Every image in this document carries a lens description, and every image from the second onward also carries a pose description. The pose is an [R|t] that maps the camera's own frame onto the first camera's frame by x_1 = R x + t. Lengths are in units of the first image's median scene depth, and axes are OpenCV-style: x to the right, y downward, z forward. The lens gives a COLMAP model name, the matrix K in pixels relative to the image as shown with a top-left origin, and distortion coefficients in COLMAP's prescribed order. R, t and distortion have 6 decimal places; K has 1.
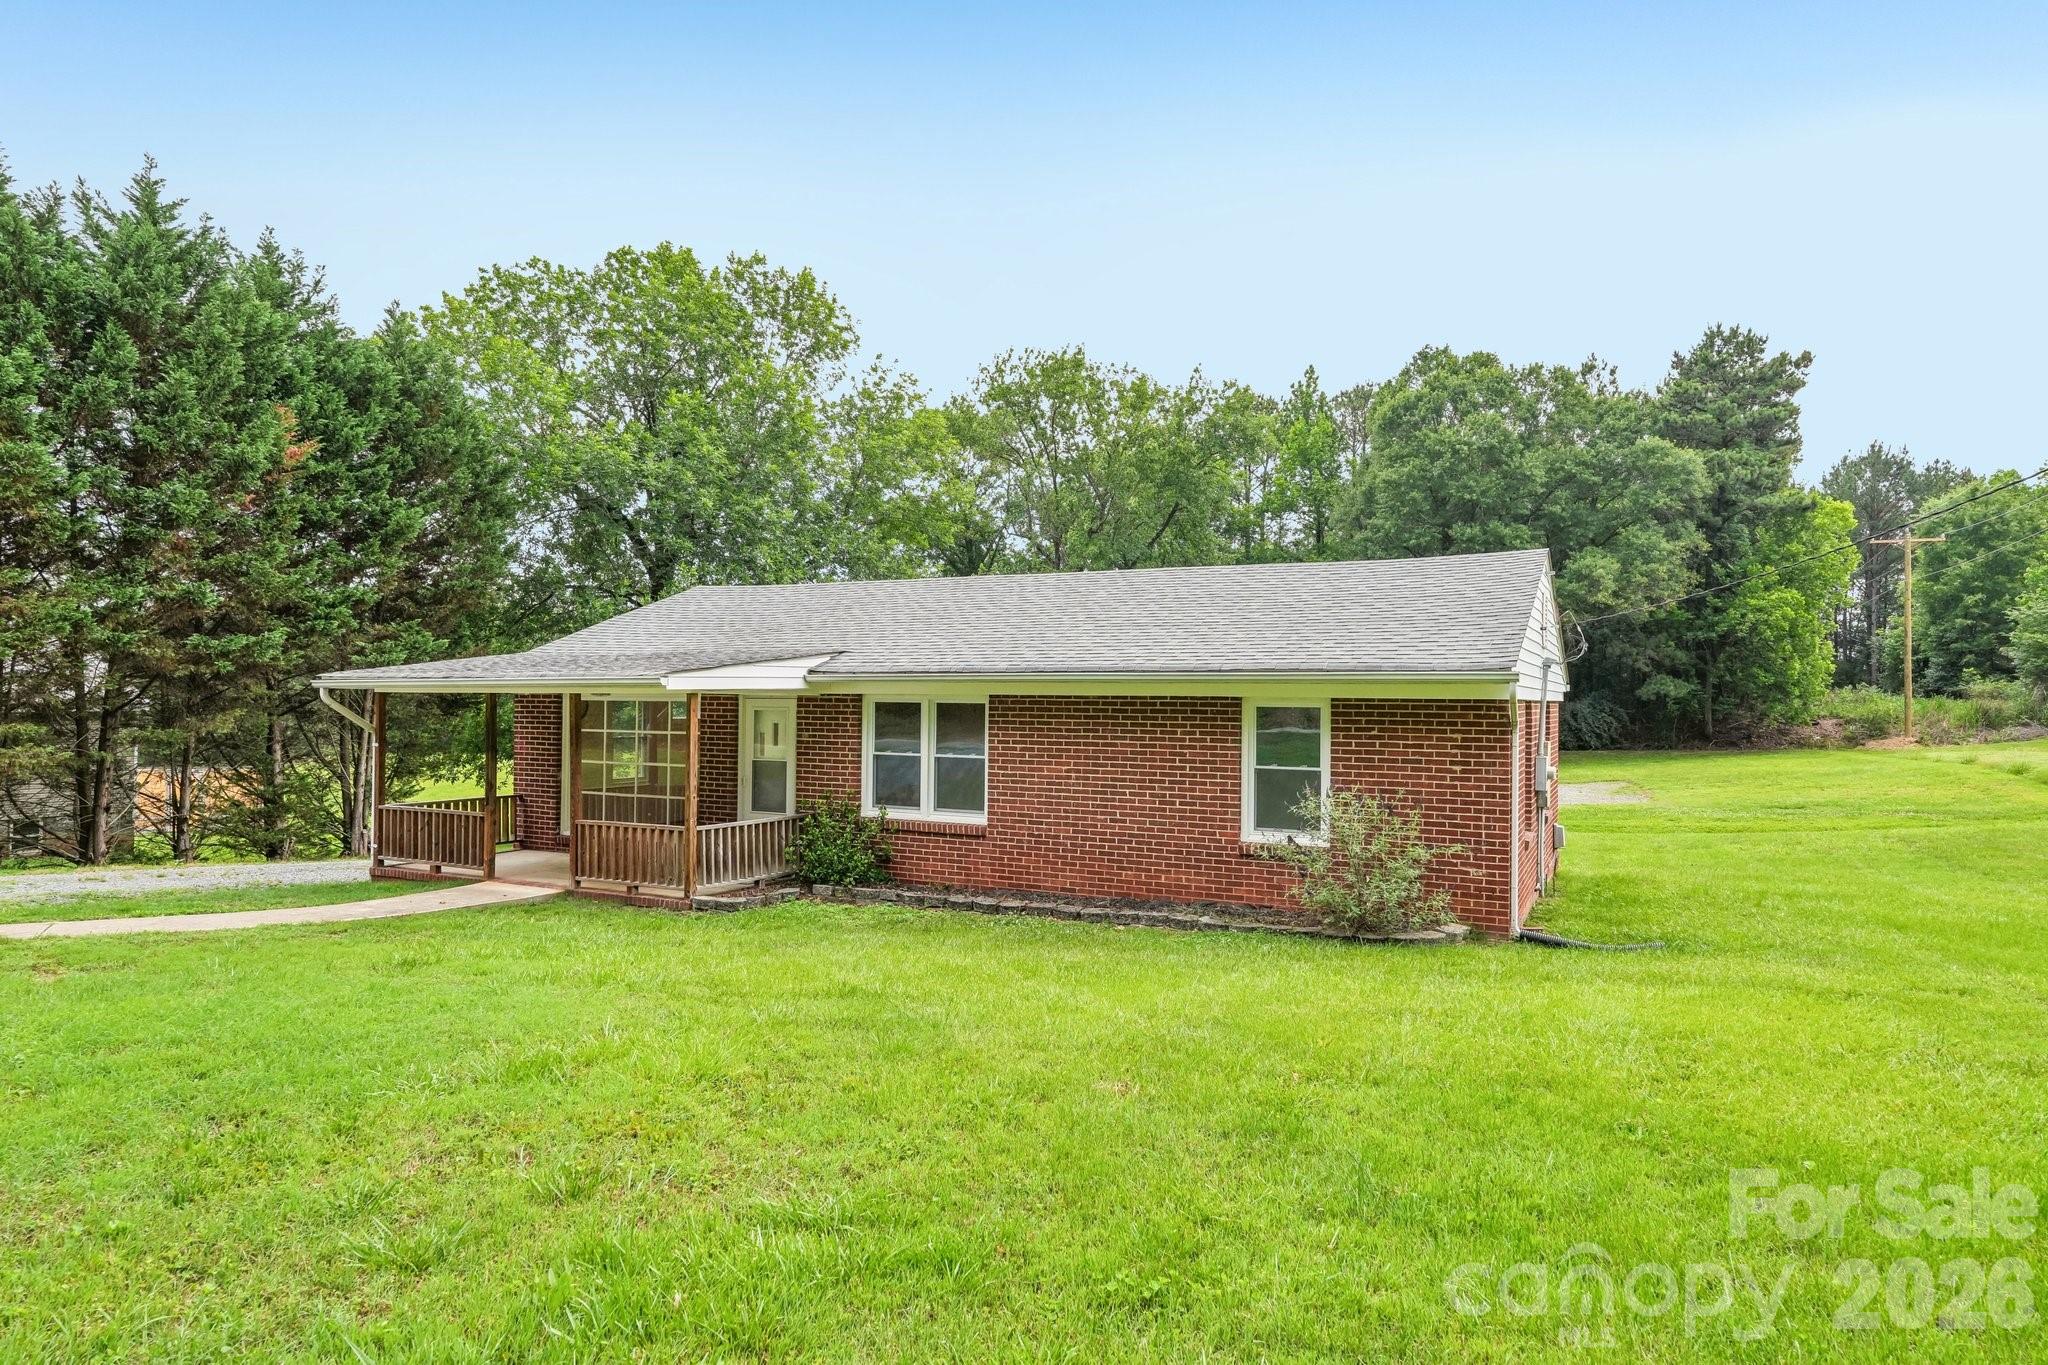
lens RADIAL K [[1191.9, 0, 1031.9], [0, 1191.9, 705.0], [0, 0, 1]] dist [0.000279, -0.000946]
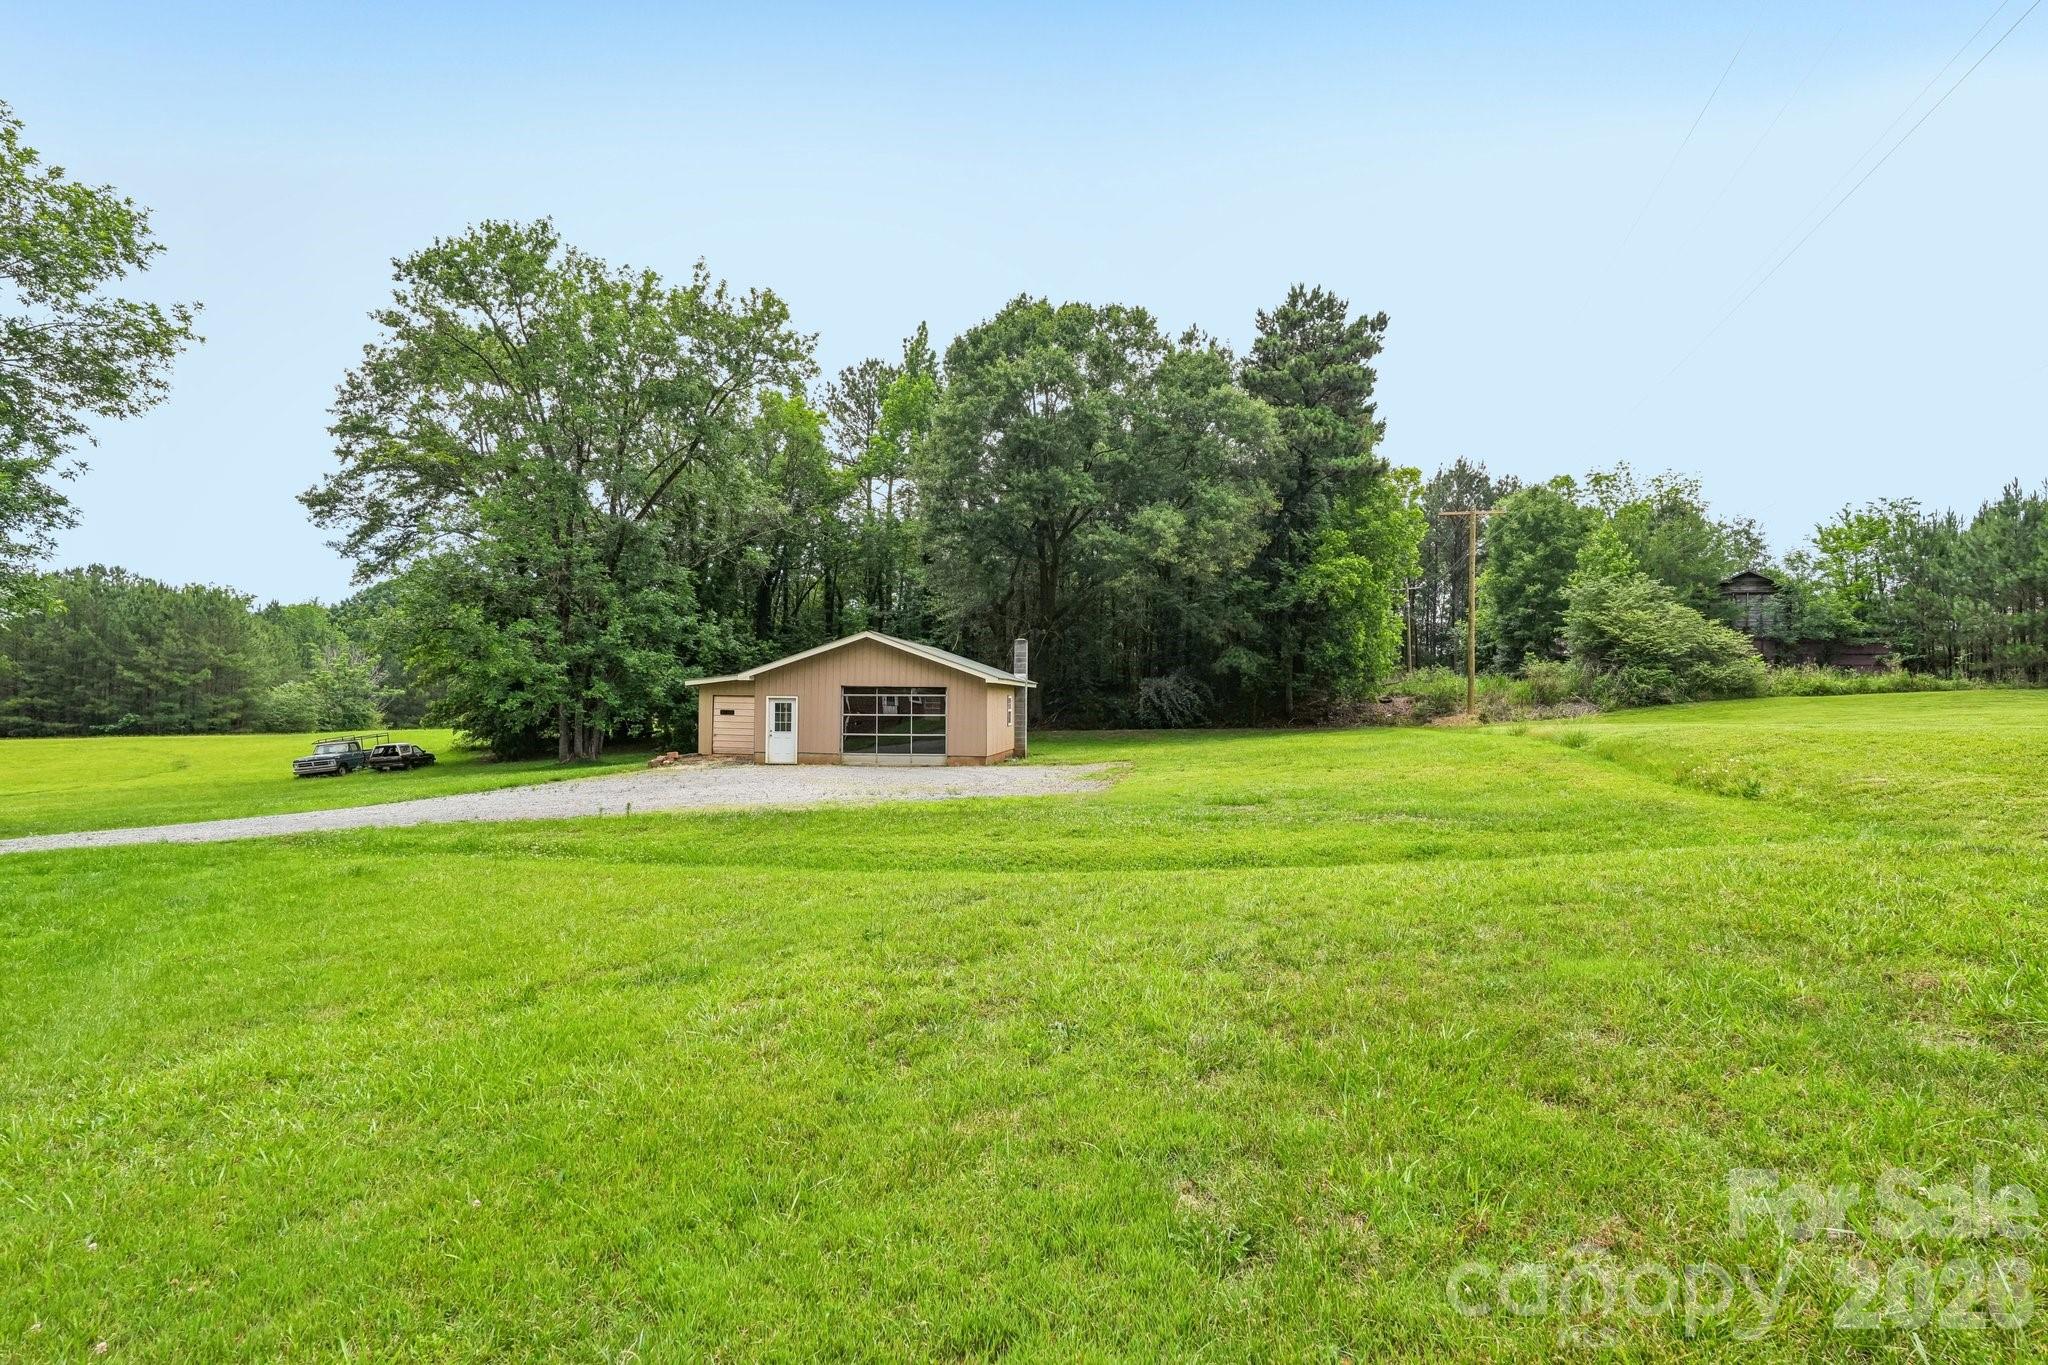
lens RADIAL K [[1017.8, 0, 1027.9], [0, 1017.8, 709.0], [0, 0, 1]] dist [-0.000848, 0.000216]
pose [[0.979137, 0.004308, 0.203156, 0.204359], [-0.006299, 0.999938, 0.009152, 0.016778], [-0.203104, -0.010240, 0.979104, 0.250044]]
